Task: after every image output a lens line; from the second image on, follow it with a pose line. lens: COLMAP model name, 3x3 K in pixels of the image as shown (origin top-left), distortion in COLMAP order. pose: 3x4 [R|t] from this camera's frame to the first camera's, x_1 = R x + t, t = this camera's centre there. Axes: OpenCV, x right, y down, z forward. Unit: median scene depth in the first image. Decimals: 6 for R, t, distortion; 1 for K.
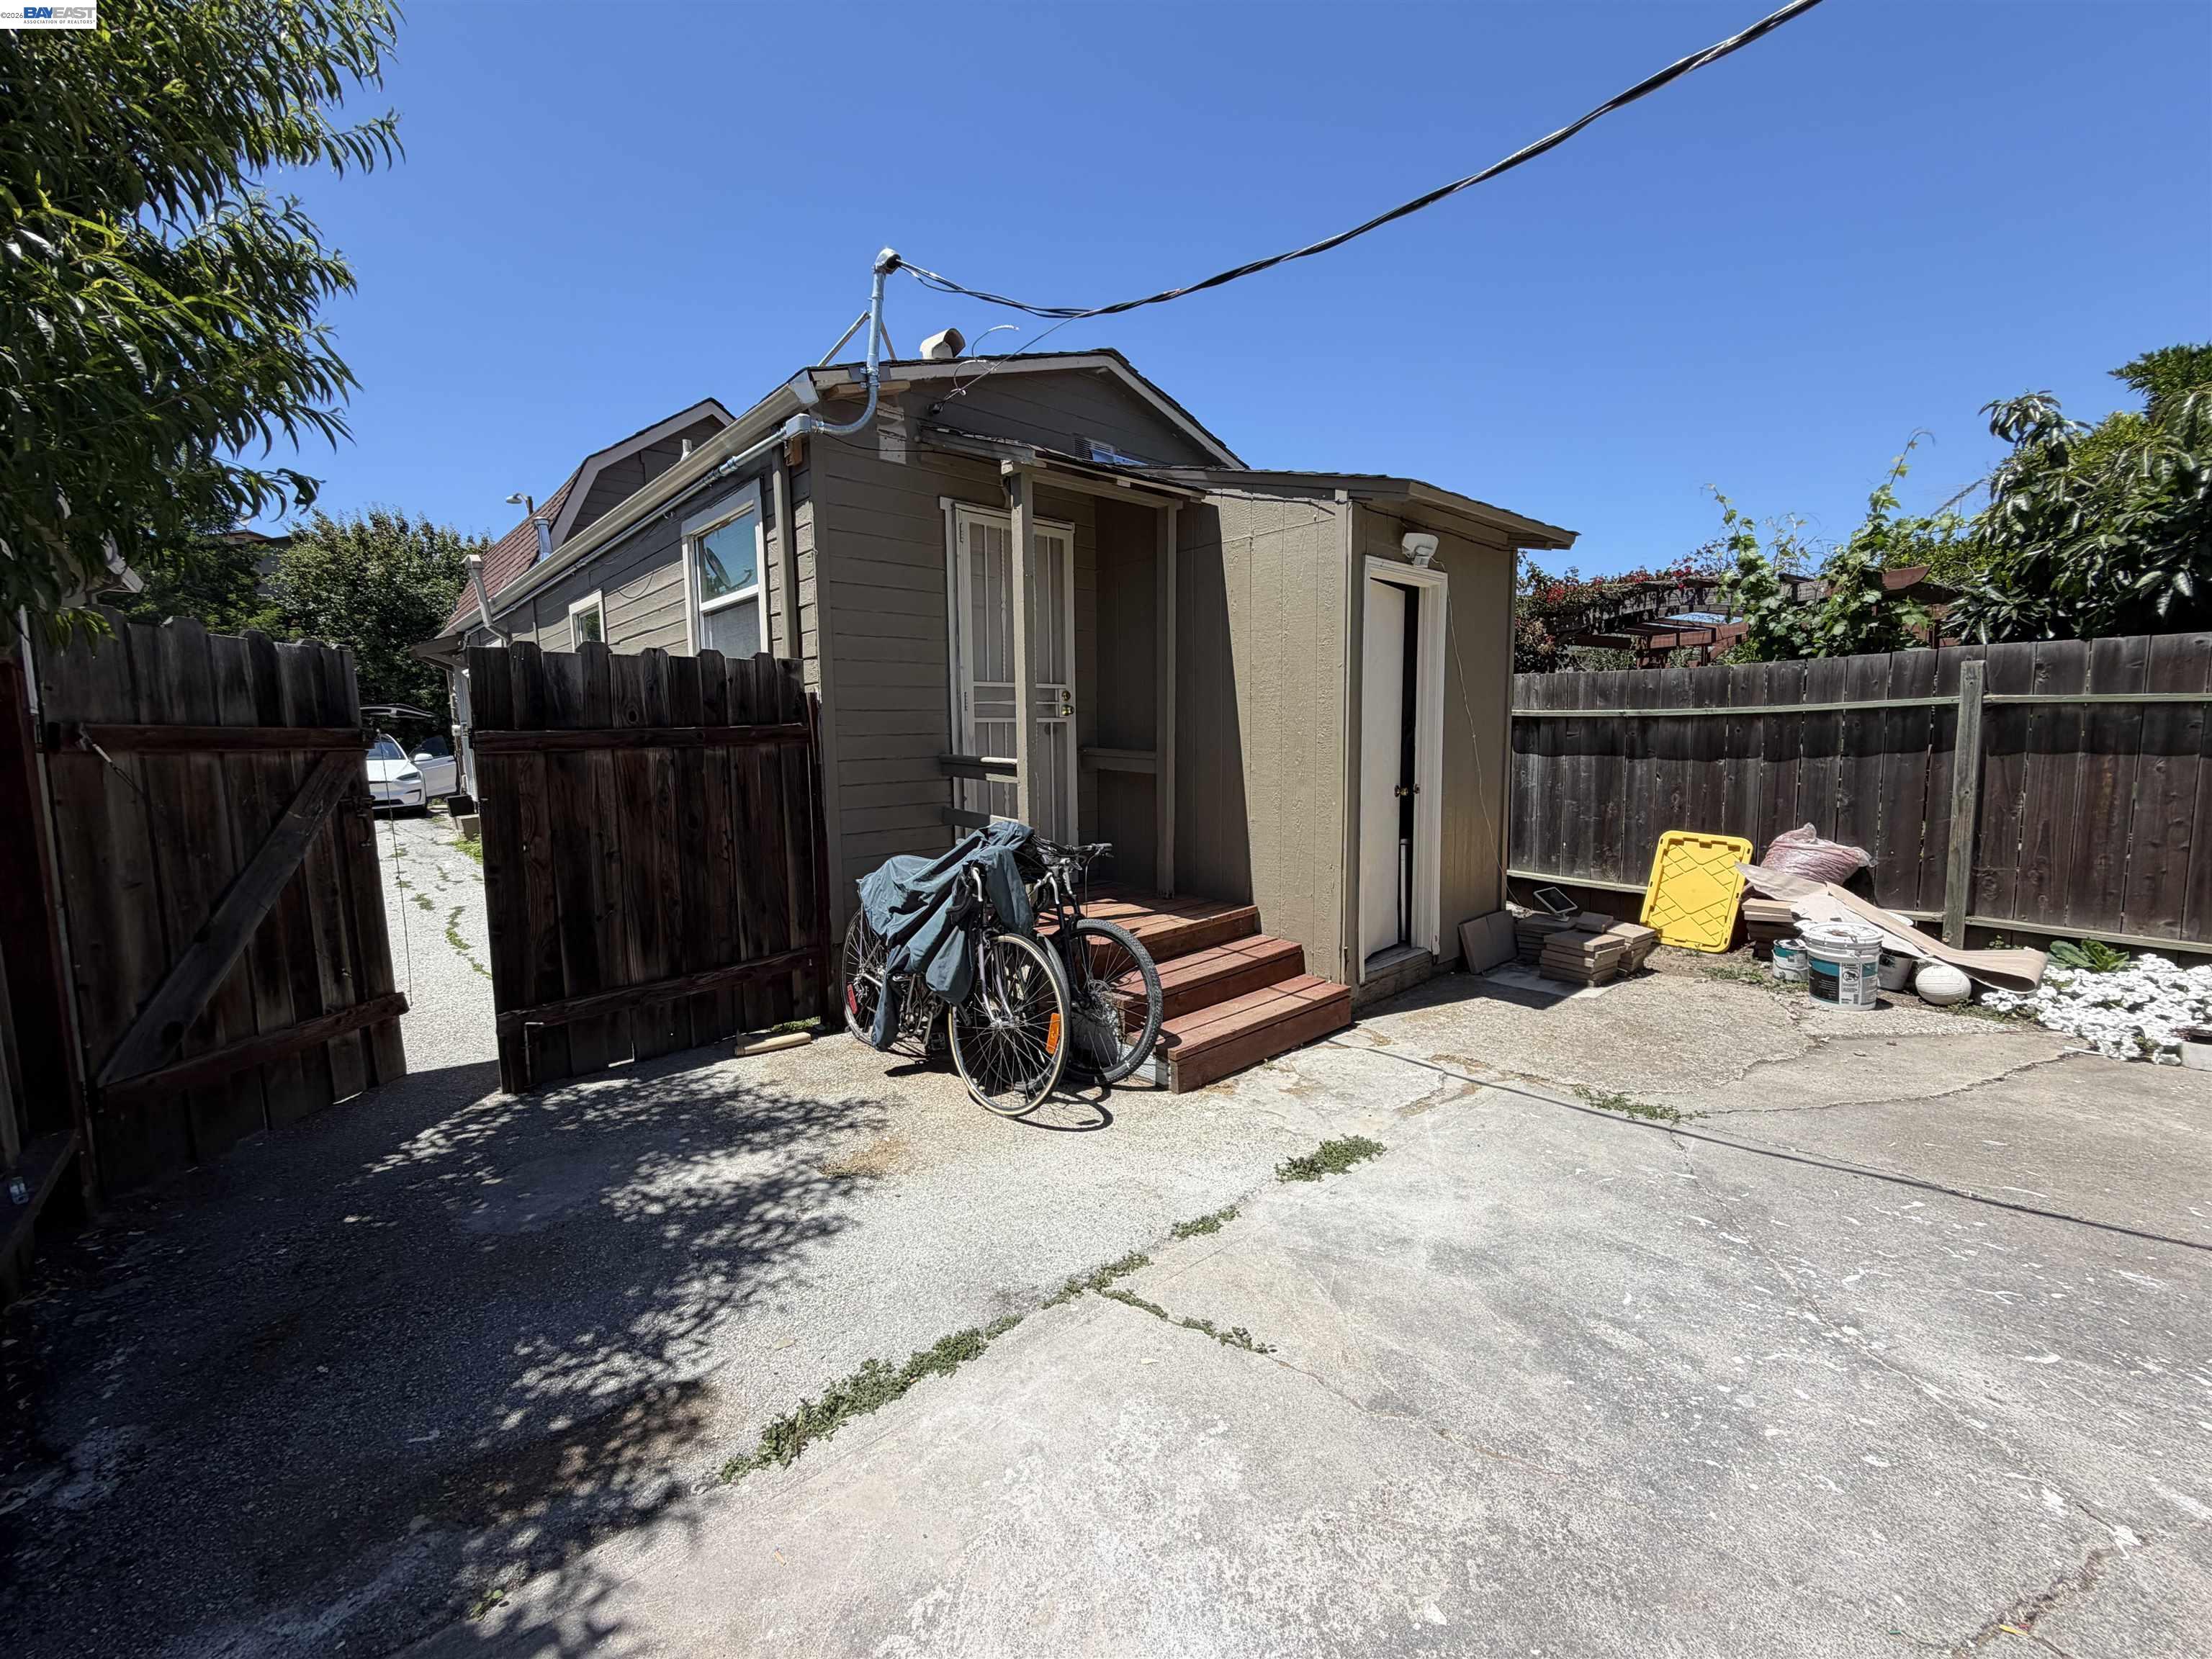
lens RADIAL K [[881.5, 0, 1100.6], [0, 881.5, 825.5], [0, 0, 1]] dist [0.000662, -0.000018]
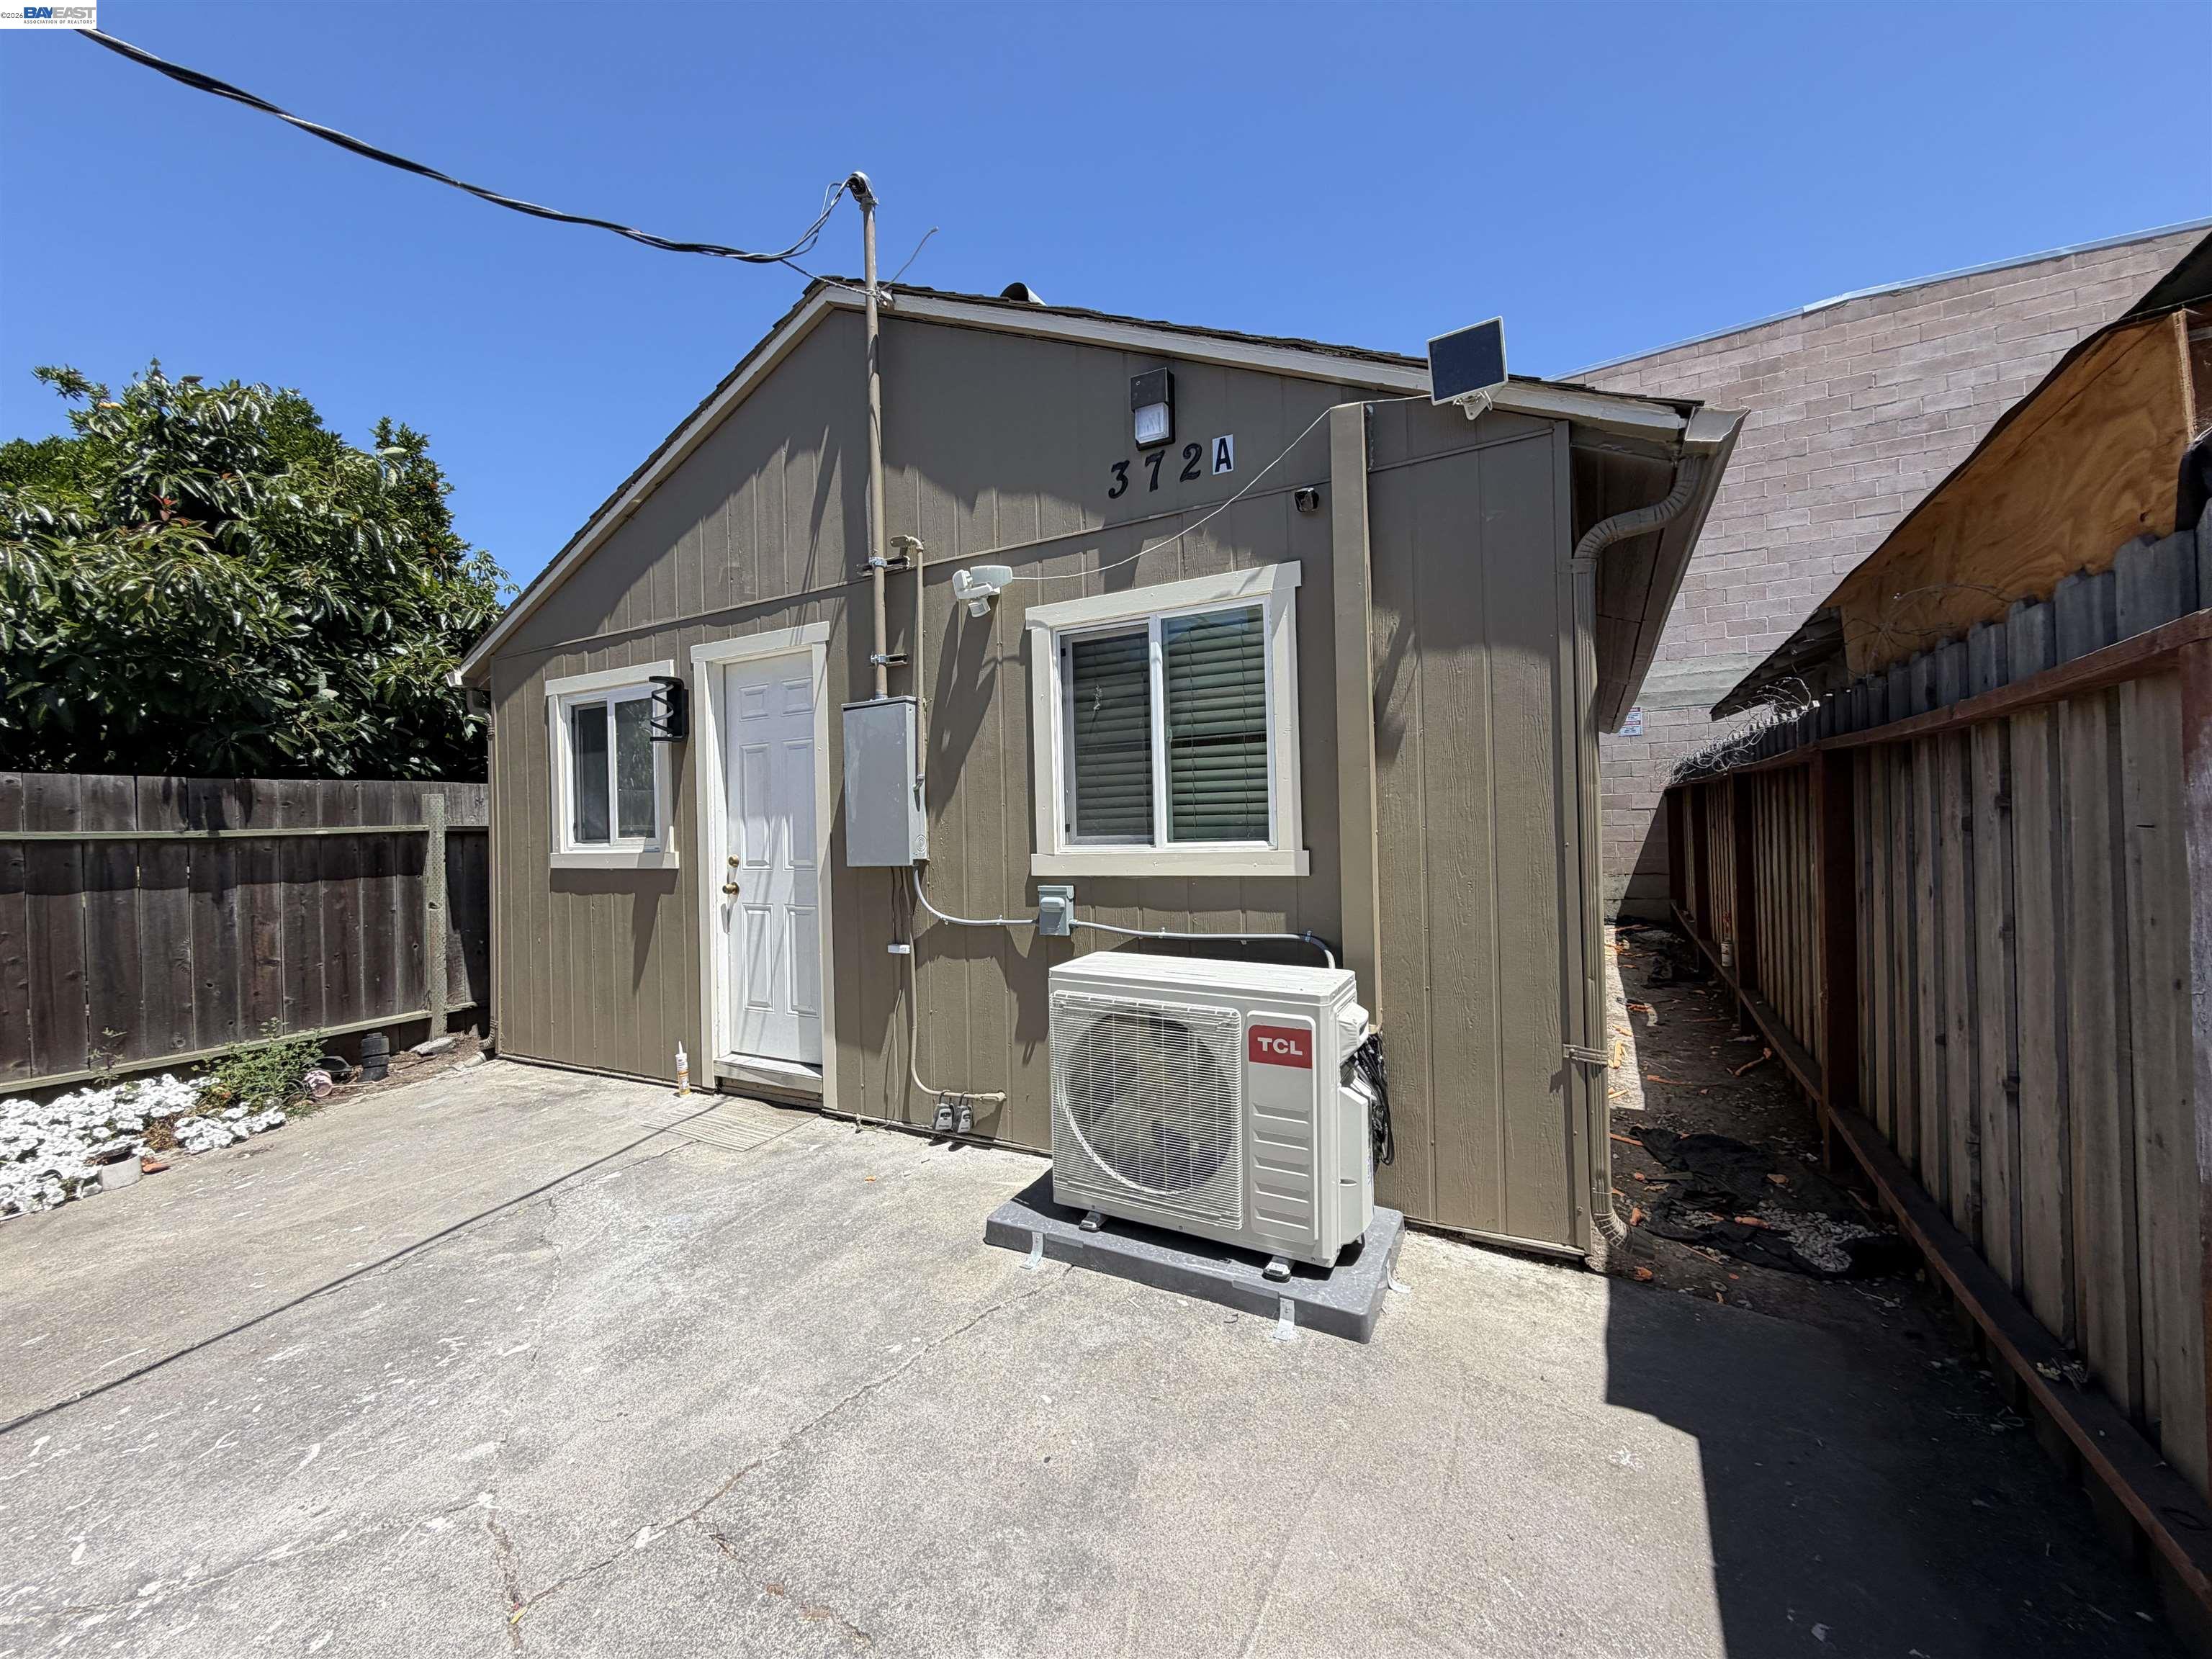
lens RADIAL K [[881.5, 0, 1100.4], [0, 881.5, 825.1], [0, 0, 1]] dist [0.000662, -0.000018]
pose [[-0.319544, 0.022959, 0.947293, -0.195574], [0.126565, 0.991783, 0.018656, -0.034074], [-0.939081, 0.125856, -0.319824, 0.276222]]
